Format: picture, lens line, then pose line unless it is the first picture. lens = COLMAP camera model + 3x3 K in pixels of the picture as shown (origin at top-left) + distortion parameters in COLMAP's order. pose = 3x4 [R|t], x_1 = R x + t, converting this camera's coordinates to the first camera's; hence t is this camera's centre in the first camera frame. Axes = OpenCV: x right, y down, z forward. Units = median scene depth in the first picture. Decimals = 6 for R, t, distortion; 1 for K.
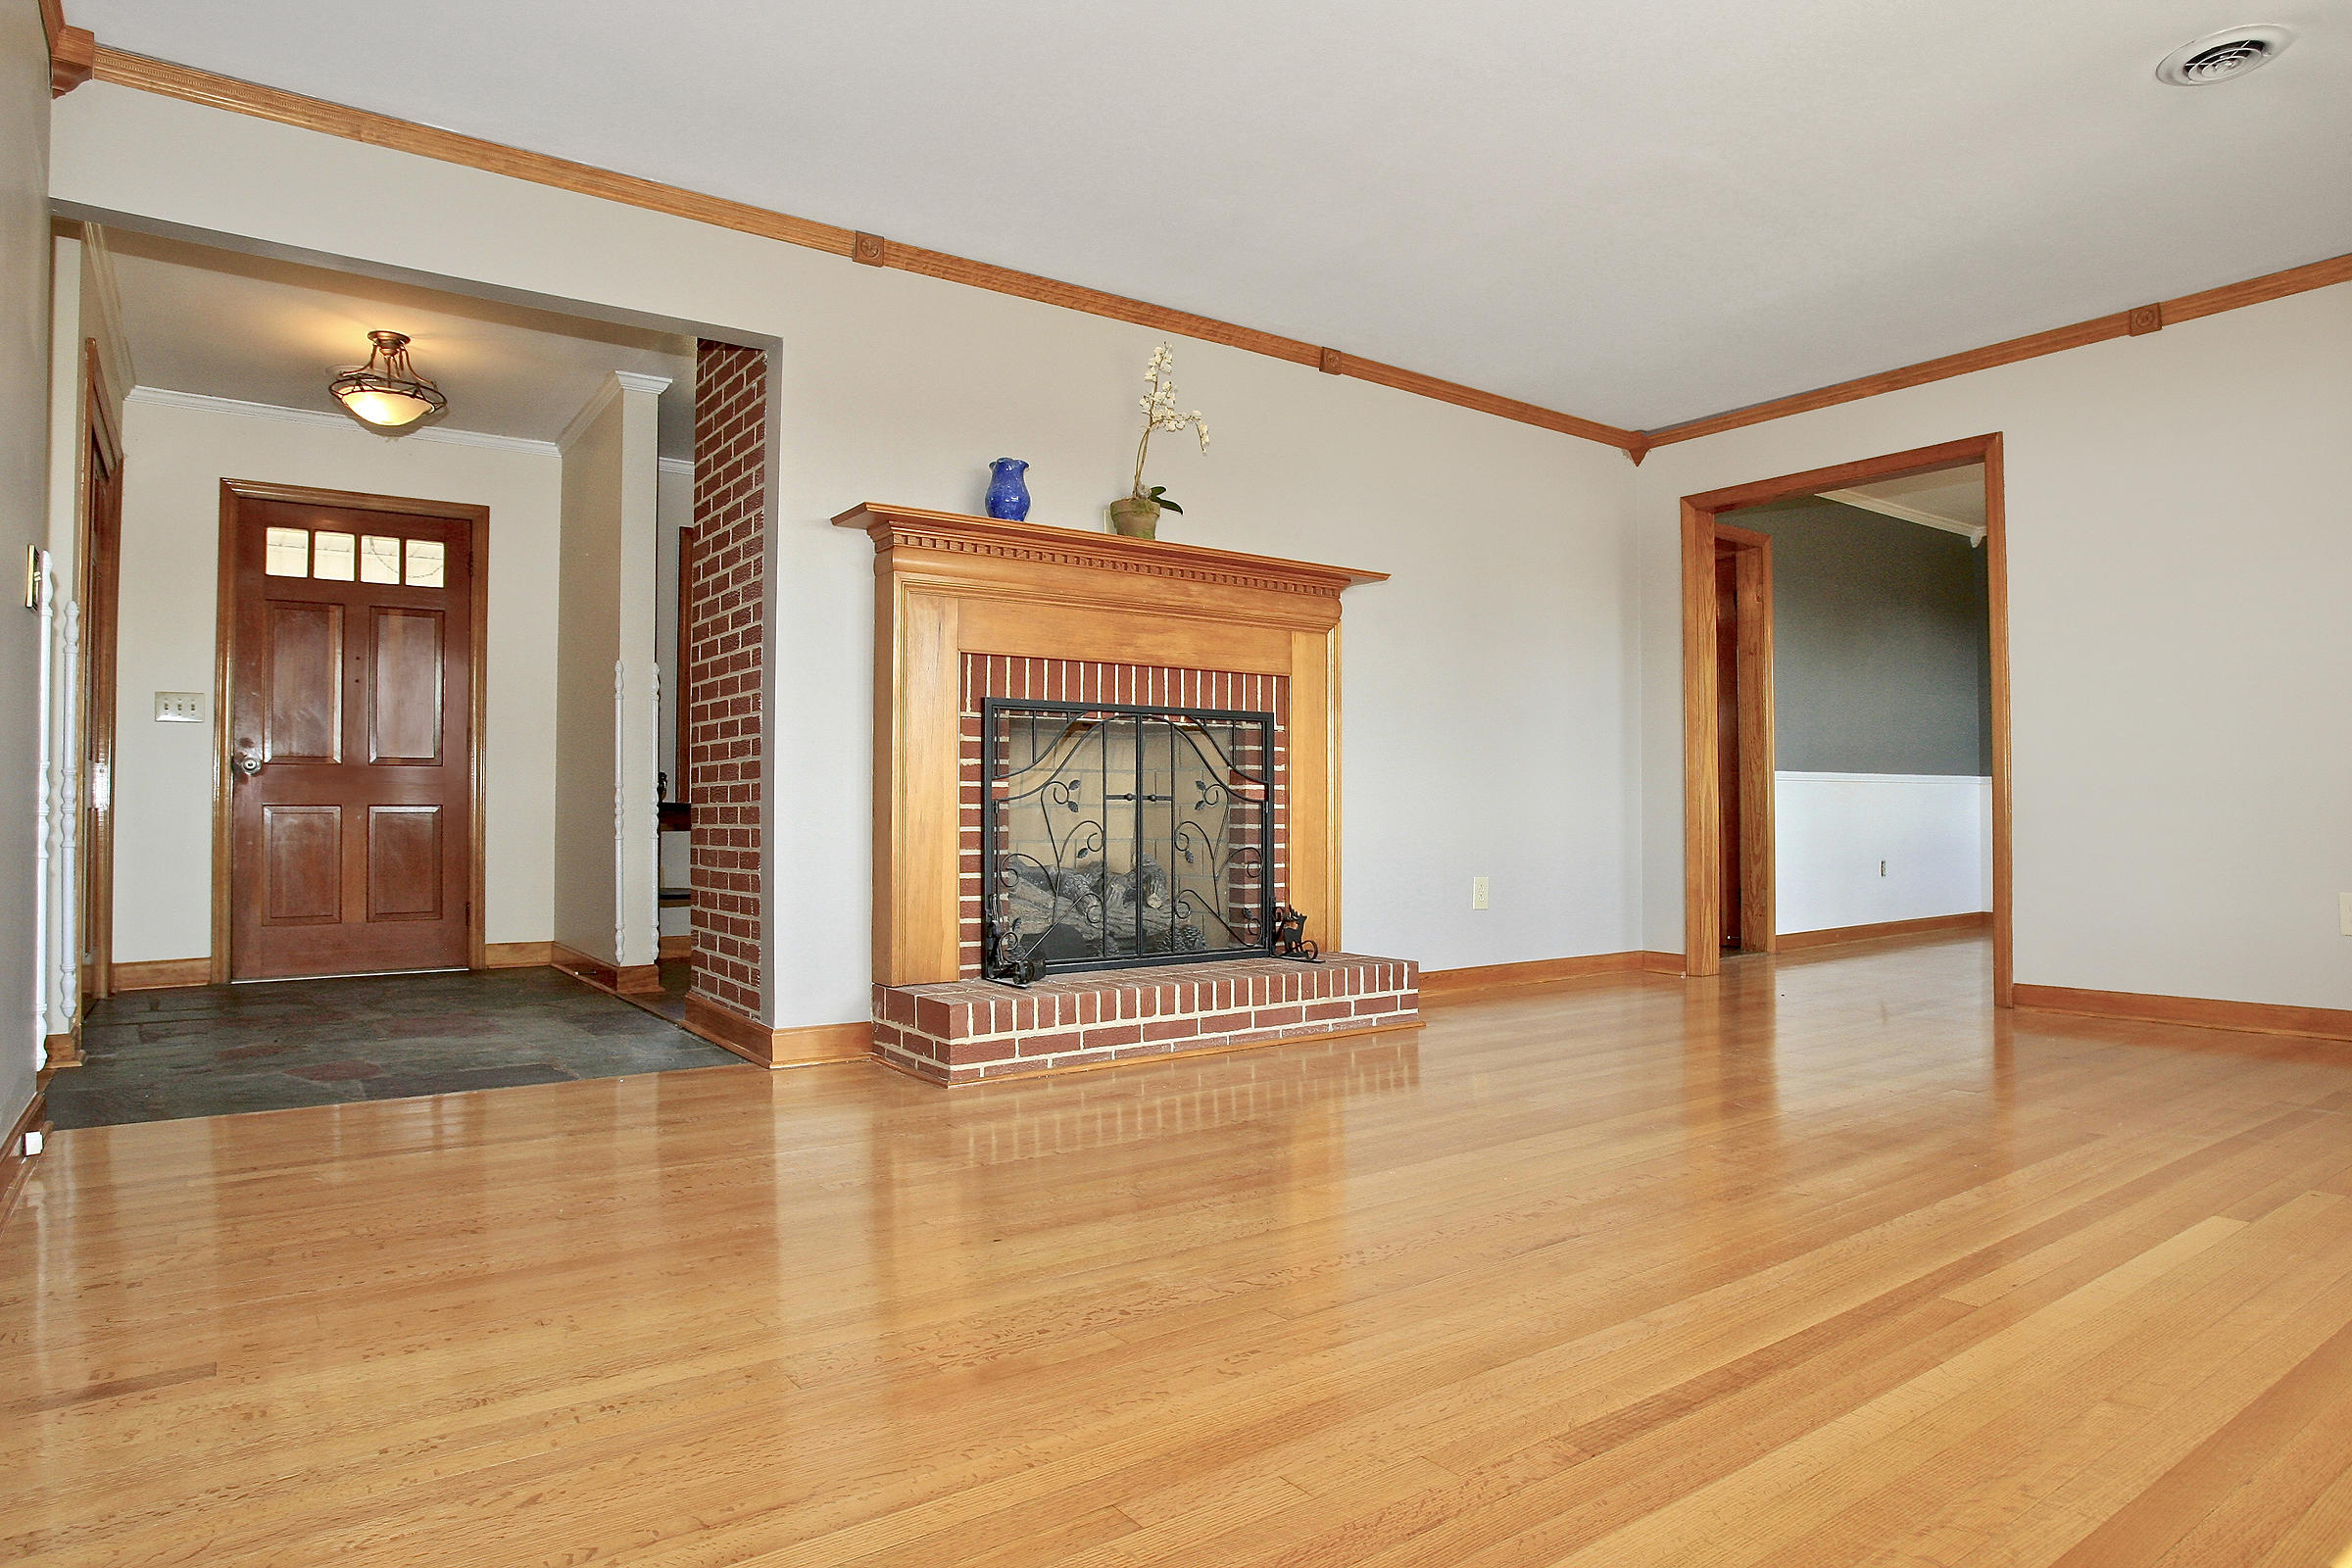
lens RADIAL K [[1411.8, 0, 1151.5], [0, 1411.8, 786.2], [0, 0, 1]] dist [-0.084360, 0.042431]
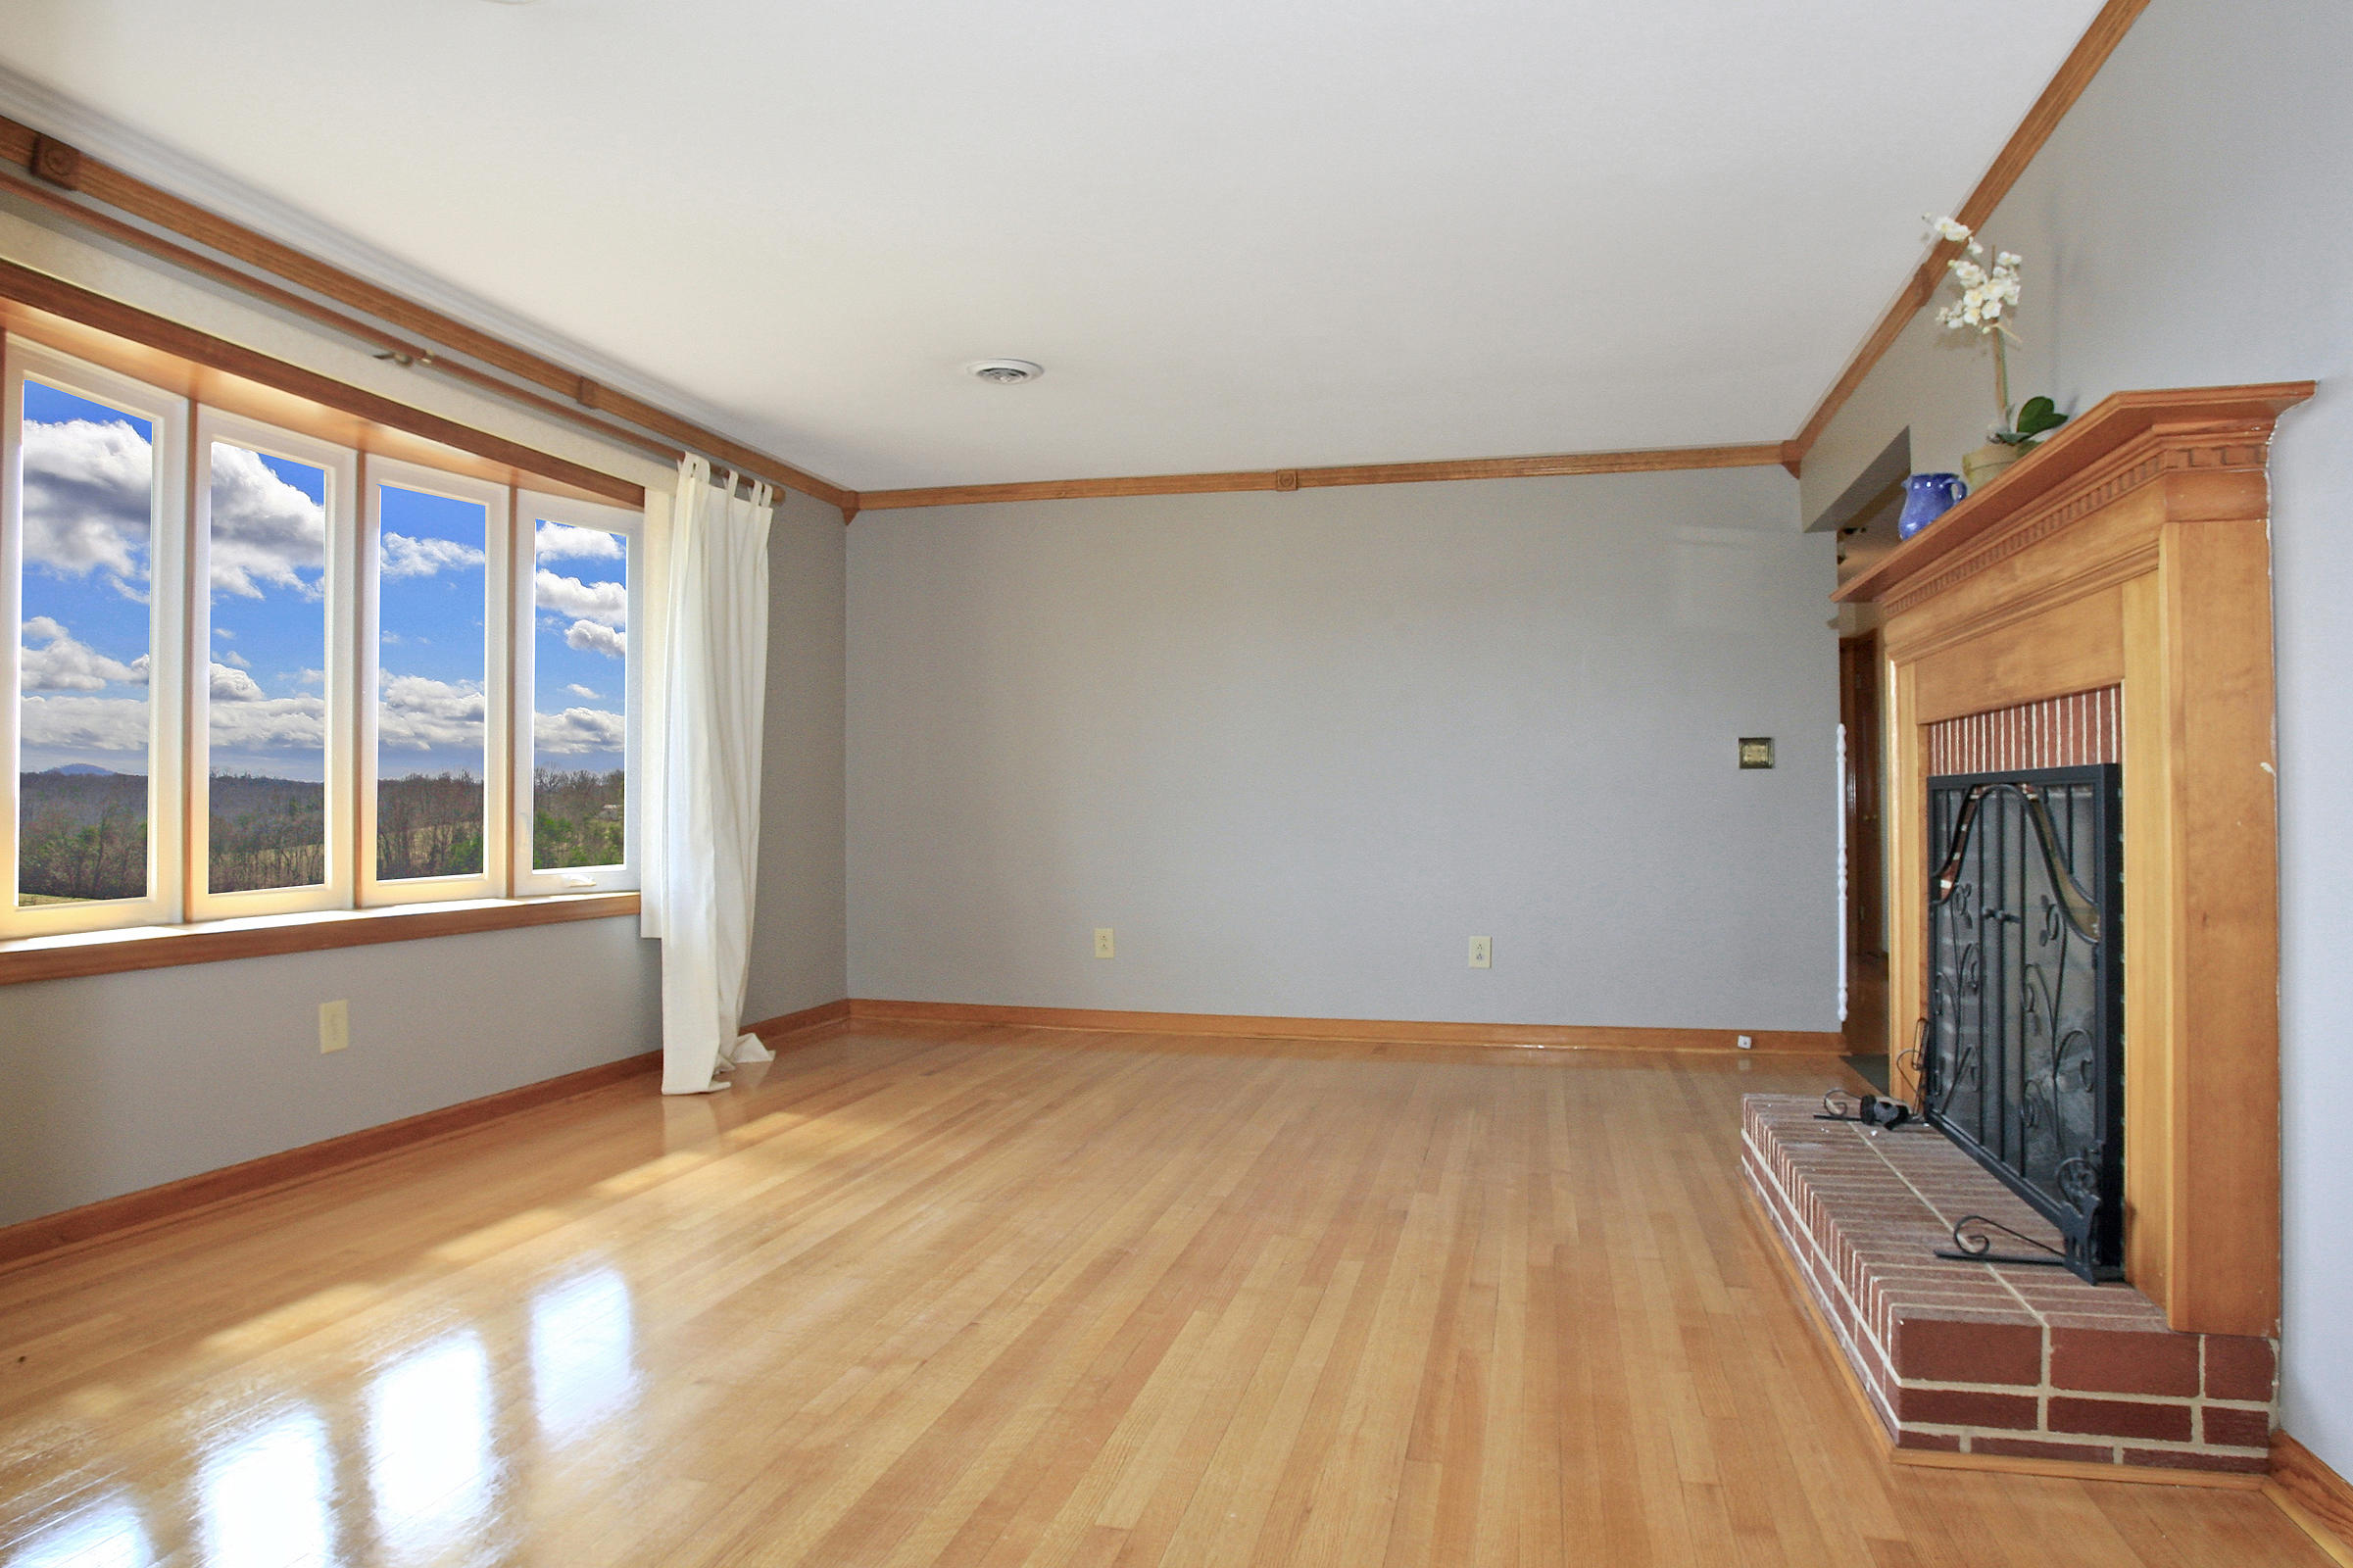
lens RADIAL K [[1412.4, 0, 1115.1], [0, 1412.4, 787.9], [0, 0, 1]] dist [-0.084360, 0.042431]
pose [[-0.786614, -0.003527, -0.617435, 0.740230], [0.017018, 0.999480, -0.027391, -0.042344], [0.617210, -0.032054, -0.786145, 1.332481]]
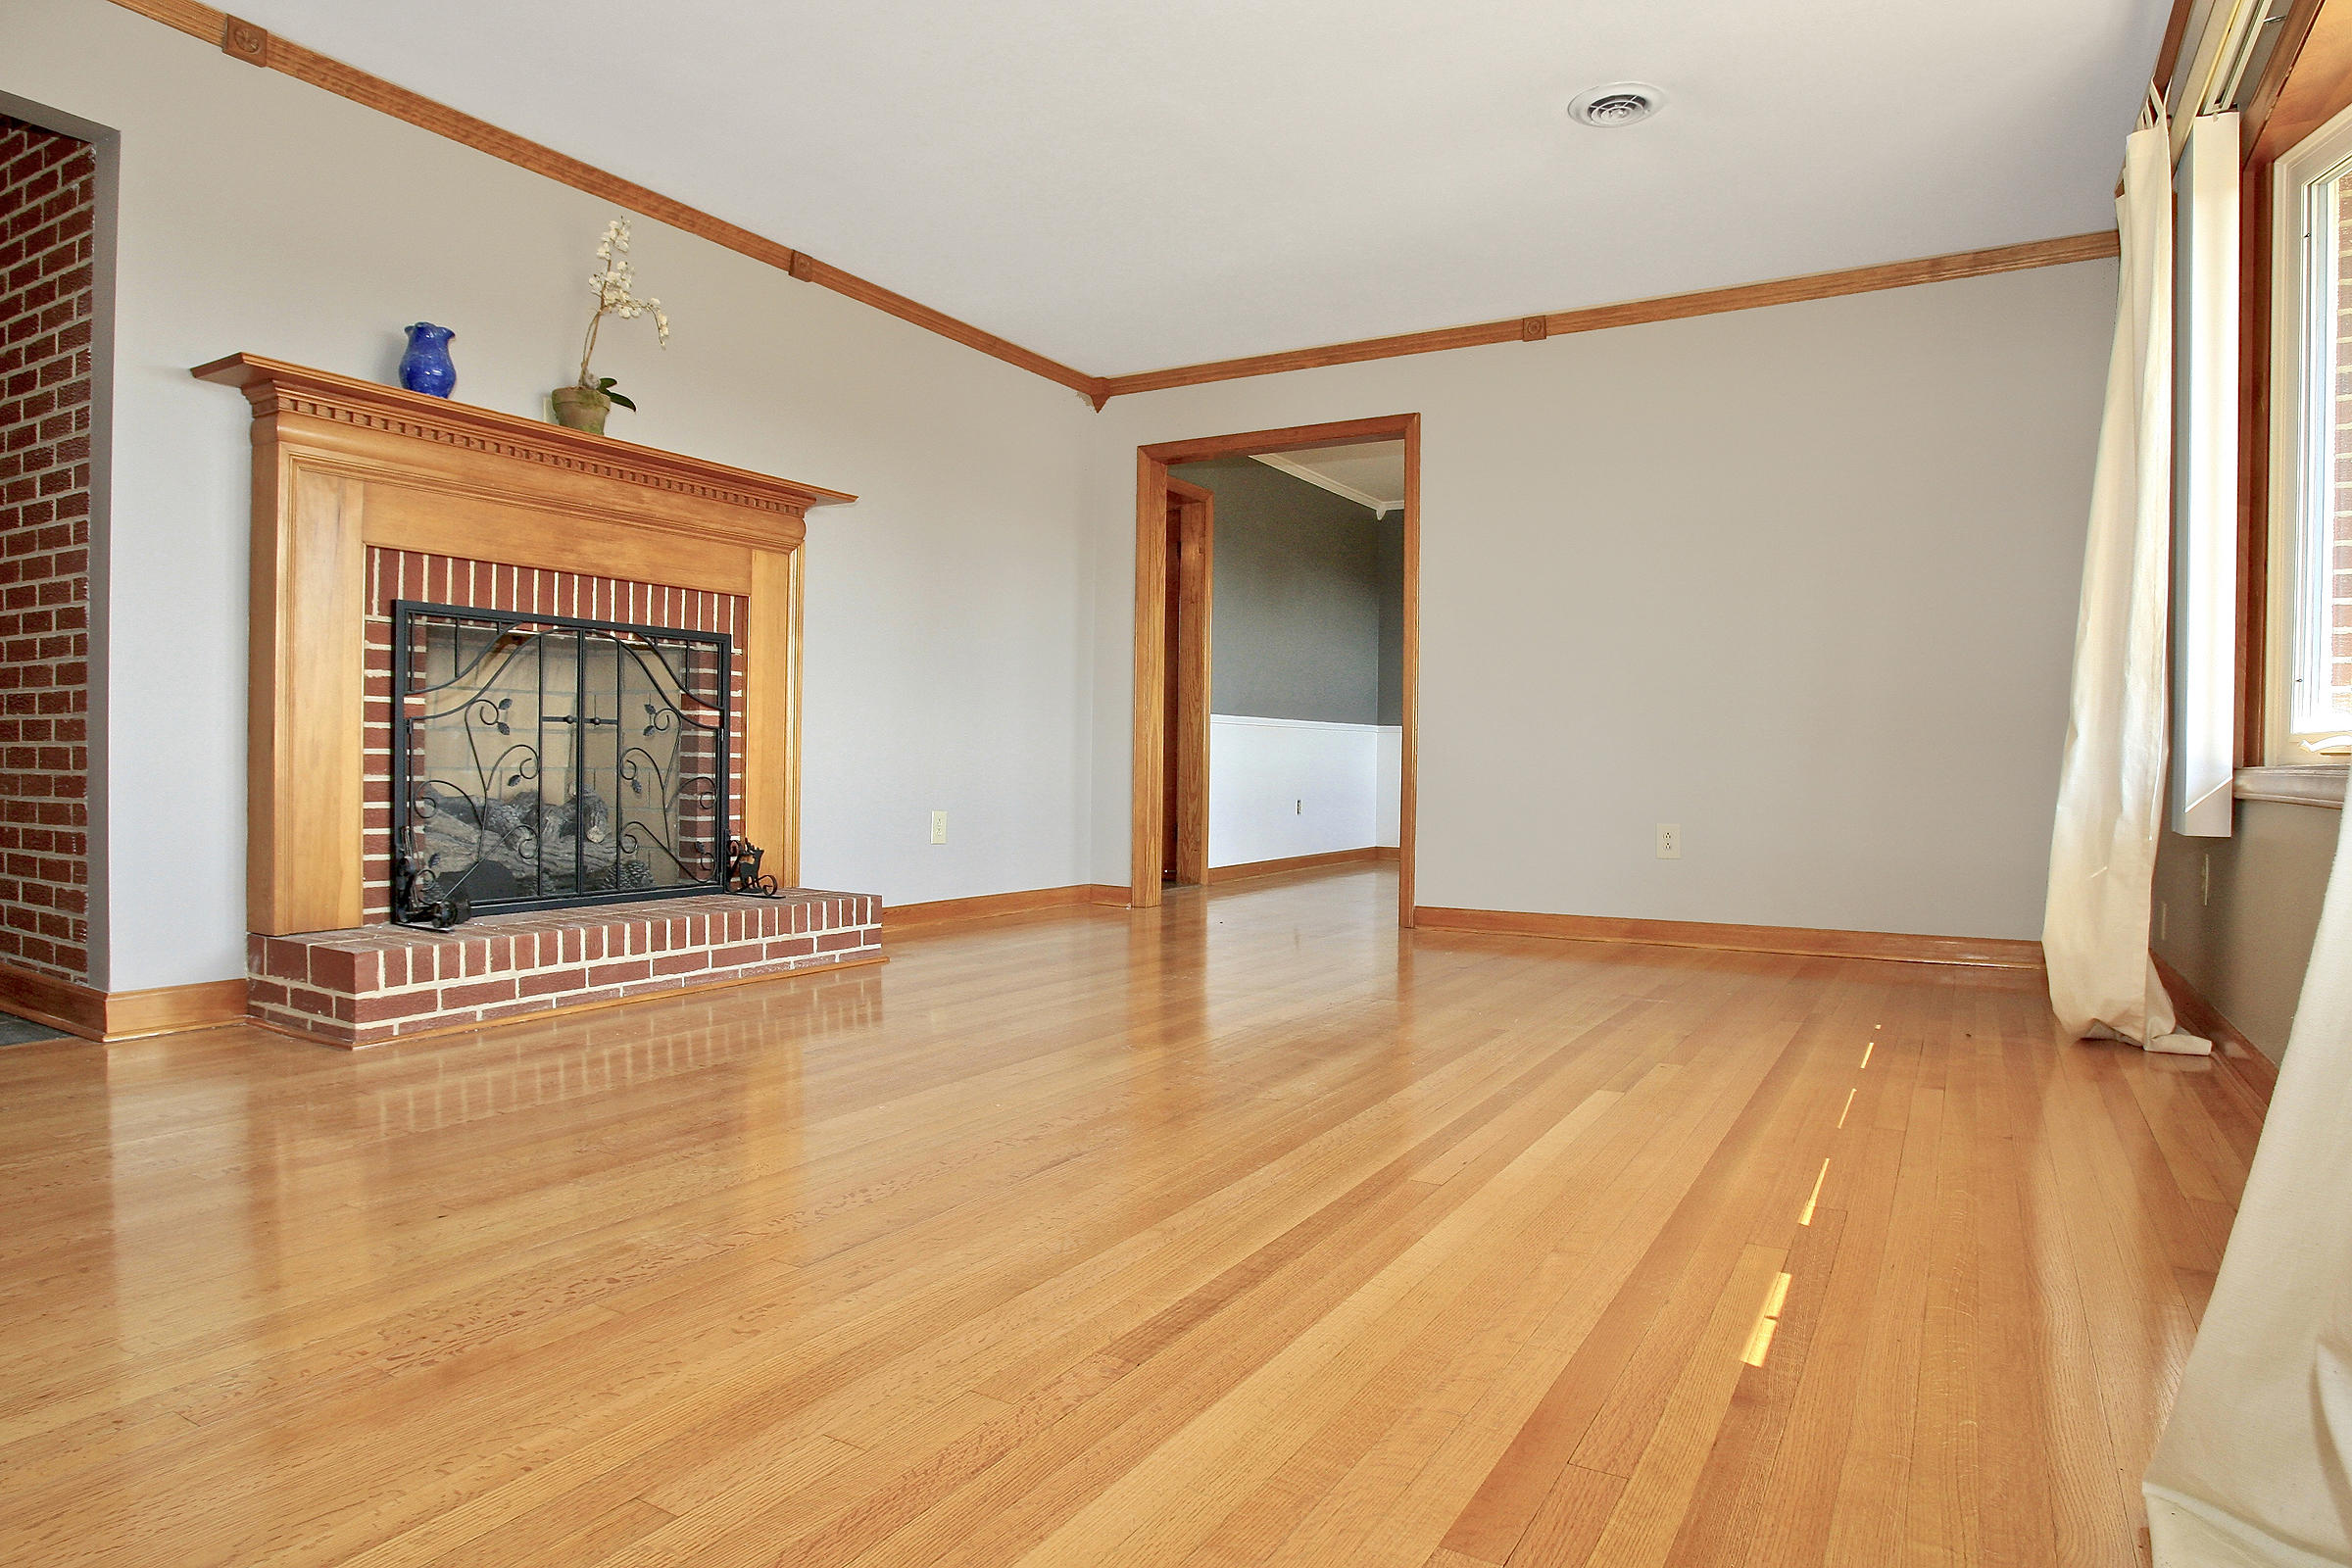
lens RADIAL K [[1411.8, 0, 1176.4], [0, 1411.8, 787.3], [0, 0, 1]] dist [-0.084360, 0.042431]
pose [[0.913106, 0.007120, 0.407660, -0.025077], [-0.023563, 0.999098, 0.035328, 0.011094], [-0.407041, -0.041864, 0.912450, 0.030300]]
